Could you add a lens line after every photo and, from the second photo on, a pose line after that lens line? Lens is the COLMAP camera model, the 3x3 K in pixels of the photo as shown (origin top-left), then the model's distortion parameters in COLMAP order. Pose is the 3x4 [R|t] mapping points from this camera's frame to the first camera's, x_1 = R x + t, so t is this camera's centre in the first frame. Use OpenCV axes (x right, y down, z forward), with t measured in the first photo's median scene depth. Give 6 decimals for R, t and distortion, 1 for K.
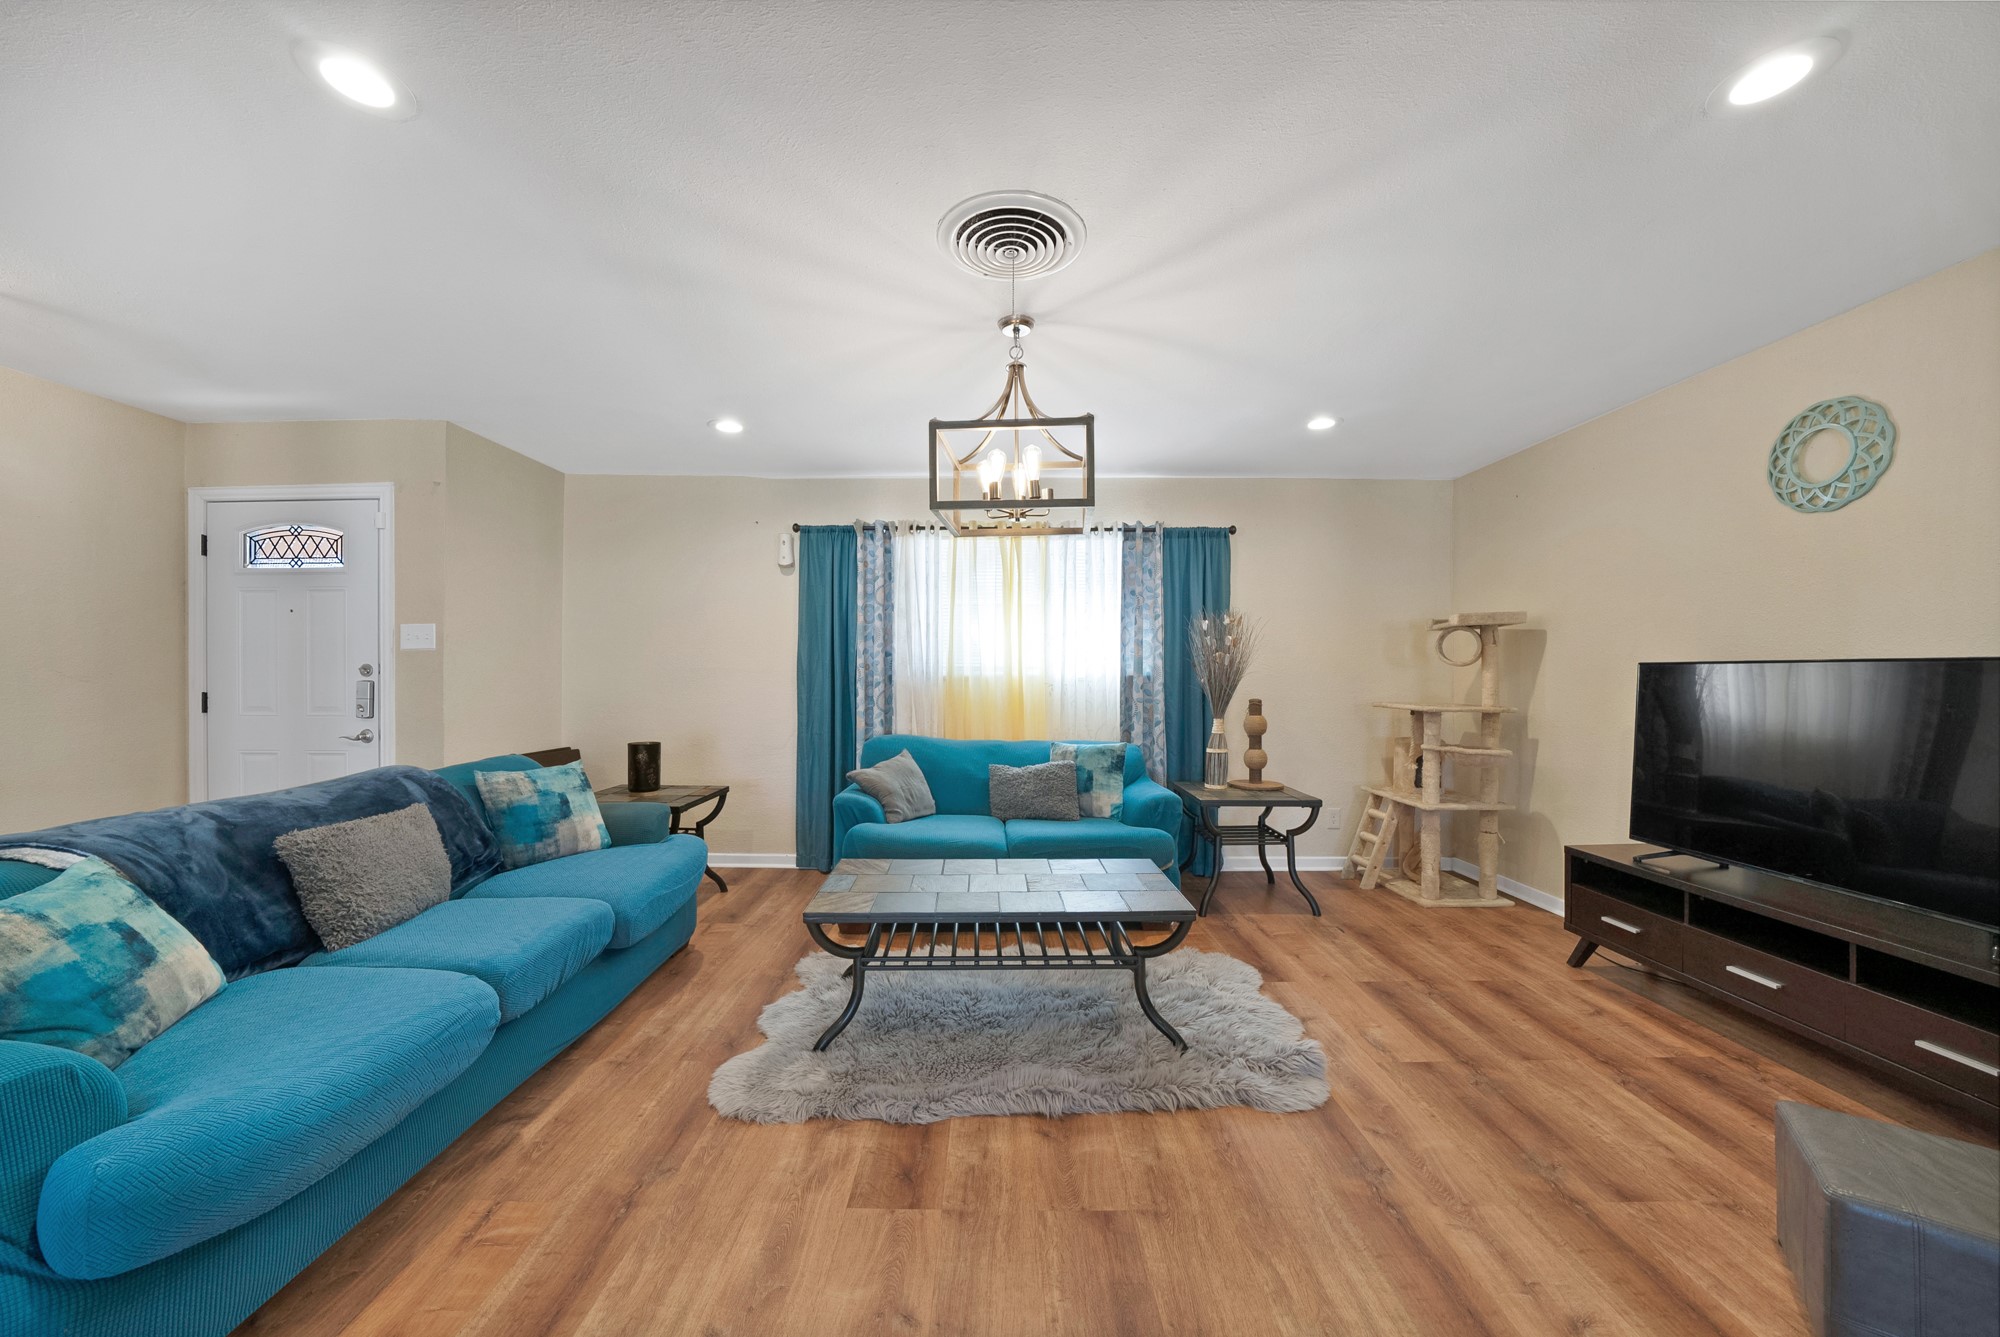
lens RADIAL K [[734.9, 0, 999.1], [0, 734.9, 670.8], [0, 0, 1]] dist [-0.018482, -0.000287]
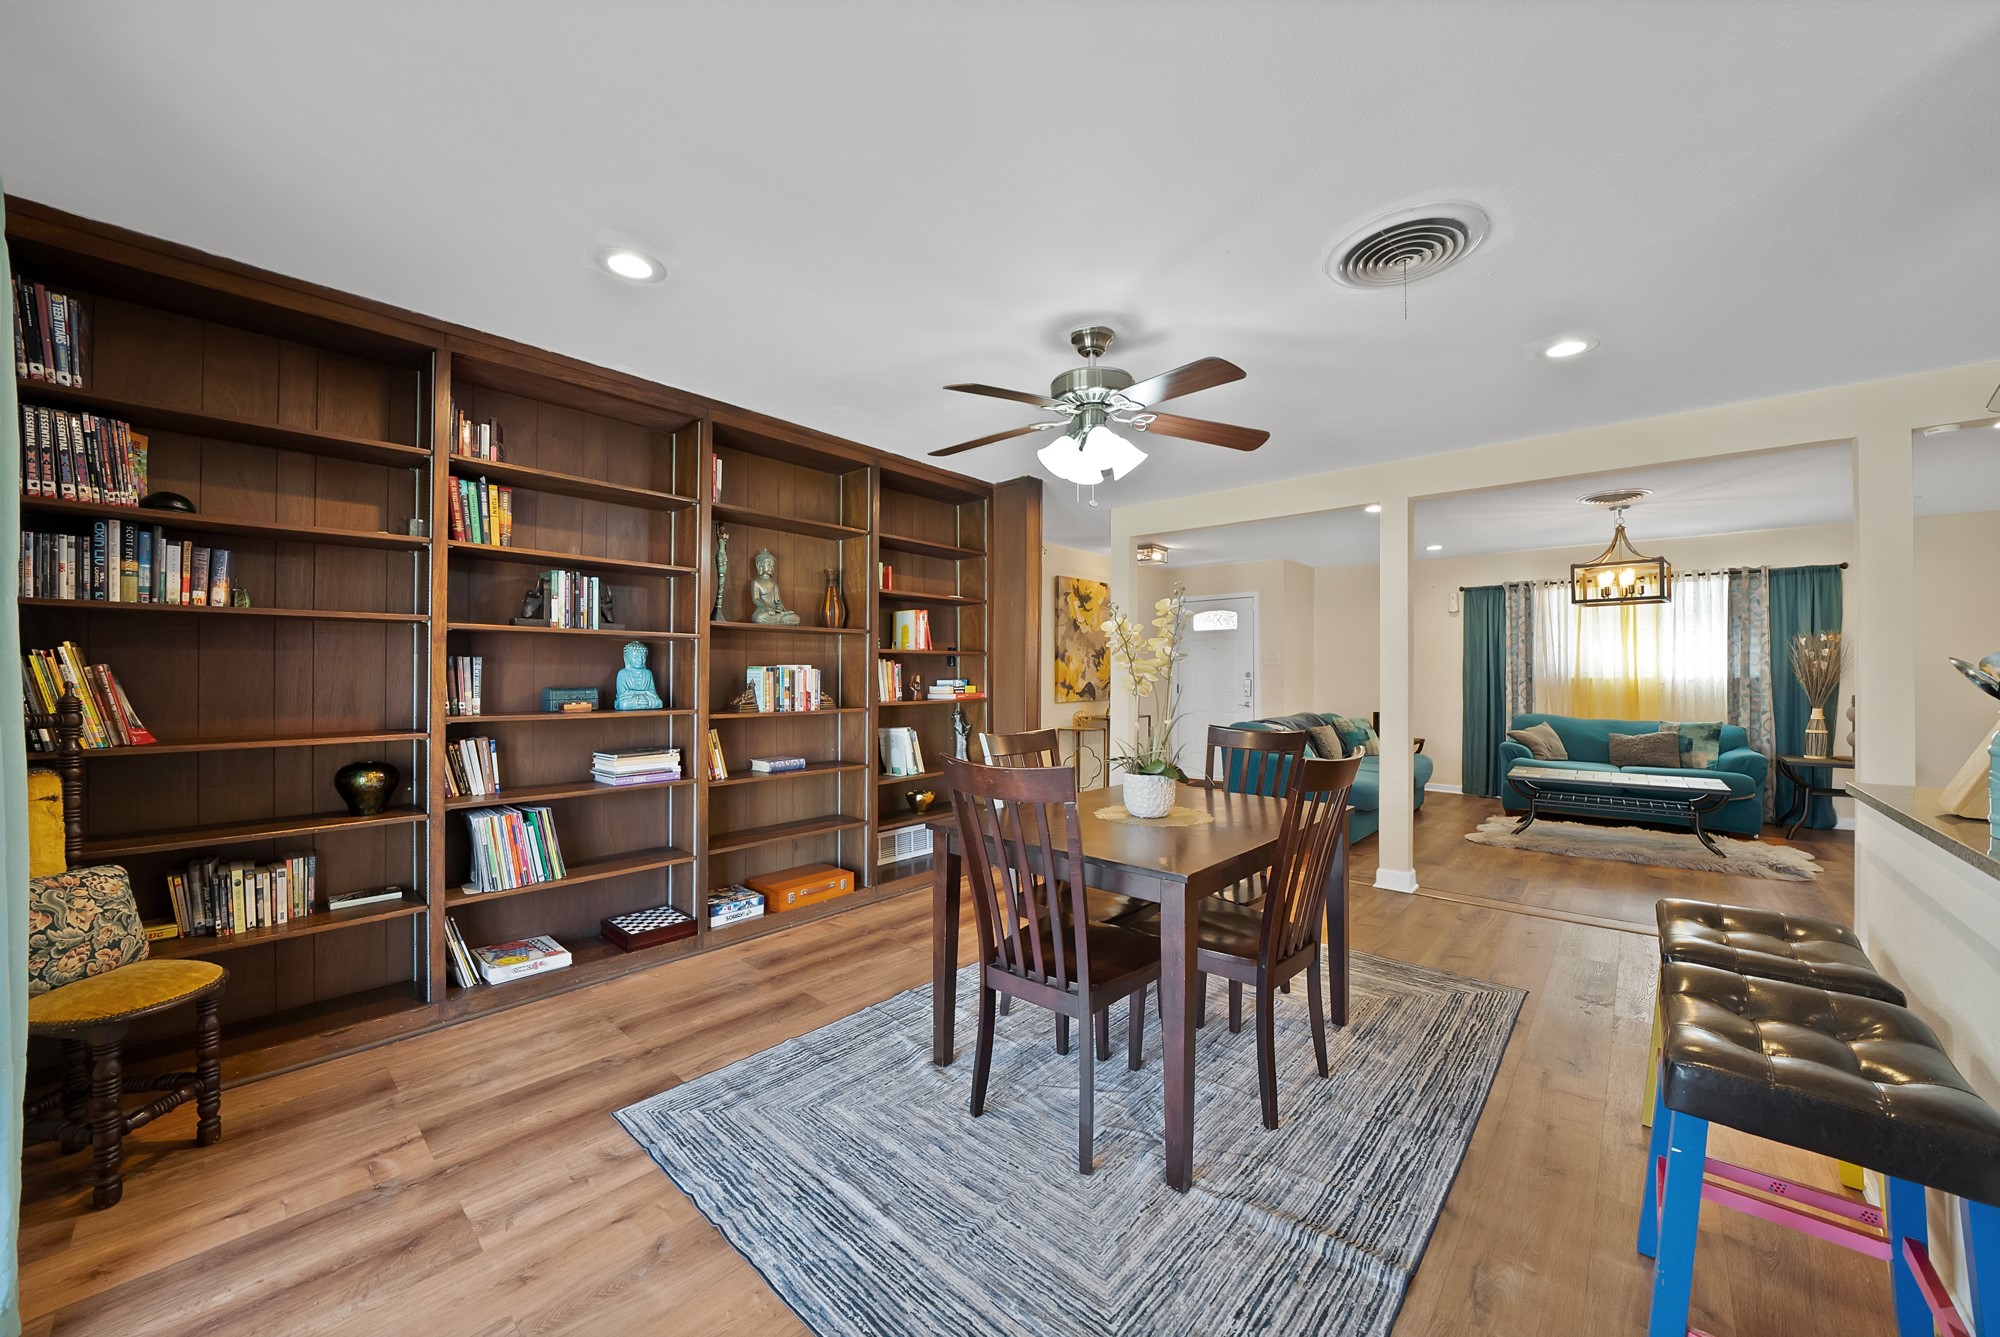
lens RADIAL K [[734.9, 0, 1006.6], [0, 734.9, 671.1], [0, 0, 1]] dist [-0.018482, -0.000287]
pose [[0.752581, -0.004712, -0.658483, 0.036374], [0.002554, 0.999988, -0.004237, -0.003521], [0.658495, 0.001507, 0.752584, -0.940649]]
